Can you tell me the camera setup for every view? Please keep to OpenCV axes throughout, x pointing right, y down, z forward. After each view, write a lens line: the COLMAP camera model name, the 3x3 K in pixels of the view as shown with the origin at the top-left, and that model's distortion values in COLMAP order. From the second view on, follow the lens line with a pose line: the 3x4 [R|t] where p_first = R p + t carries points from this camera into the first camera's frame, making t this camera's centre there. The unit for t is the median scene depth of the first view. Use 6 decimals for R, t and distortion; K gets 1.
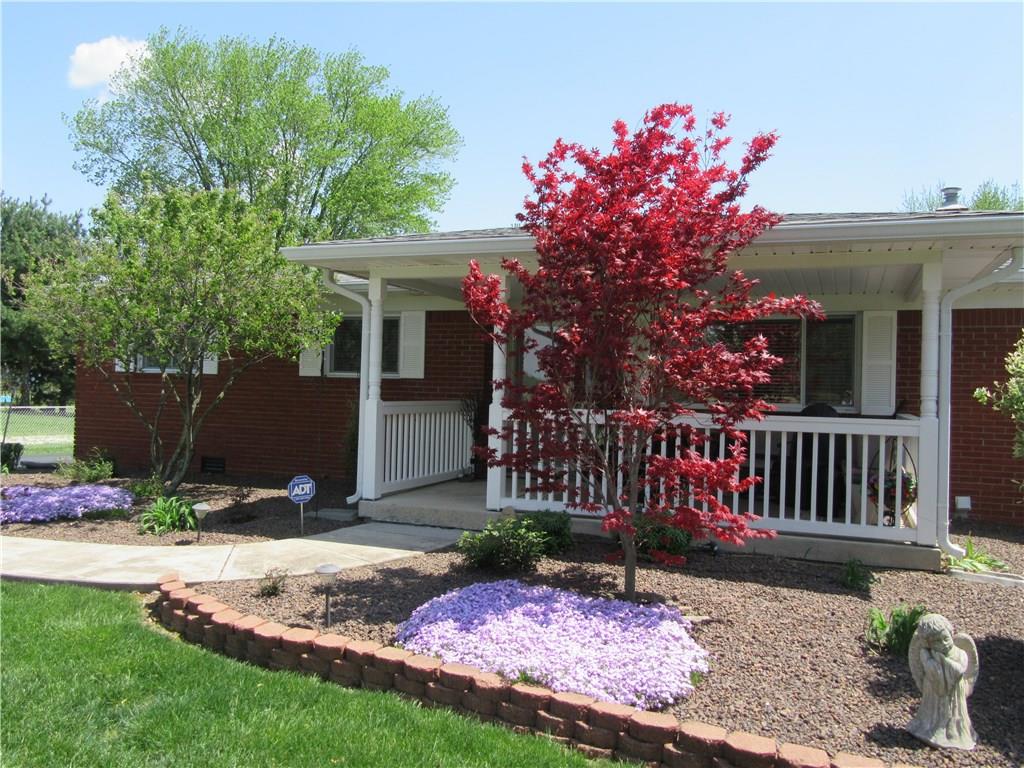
lens RADIAL K [[846.3, 0, 512.2], [0, 846.3, 384.2], [0, 0, 1]] dist [-0.004673, -0.000608]
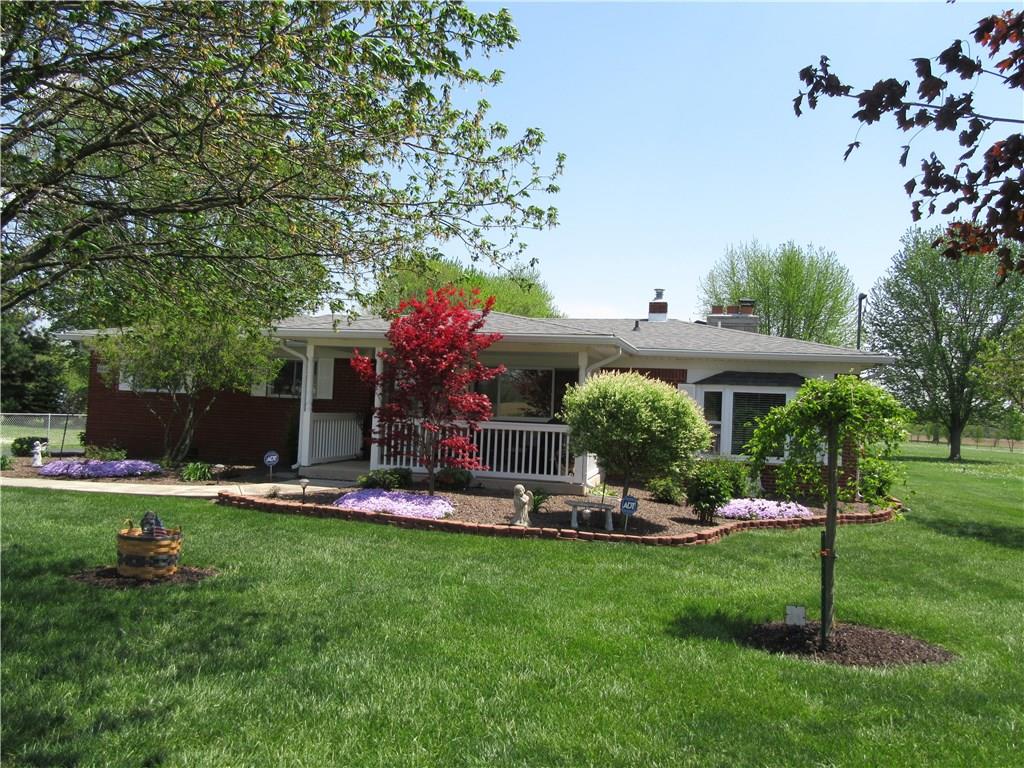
lens RADIAL K [[846.3, 0, 510.9], [0, 846.3, 384.1], [0, 0, 1]] dist [-0.004673, -0.000608]
pose [[0.990628, 0.020579, 0.135031, 0.021737], [-0.018032, 0.999636, -0.020060, -0.012960], [-0.135395, 0.017437, 0.990638, -0.887011]]
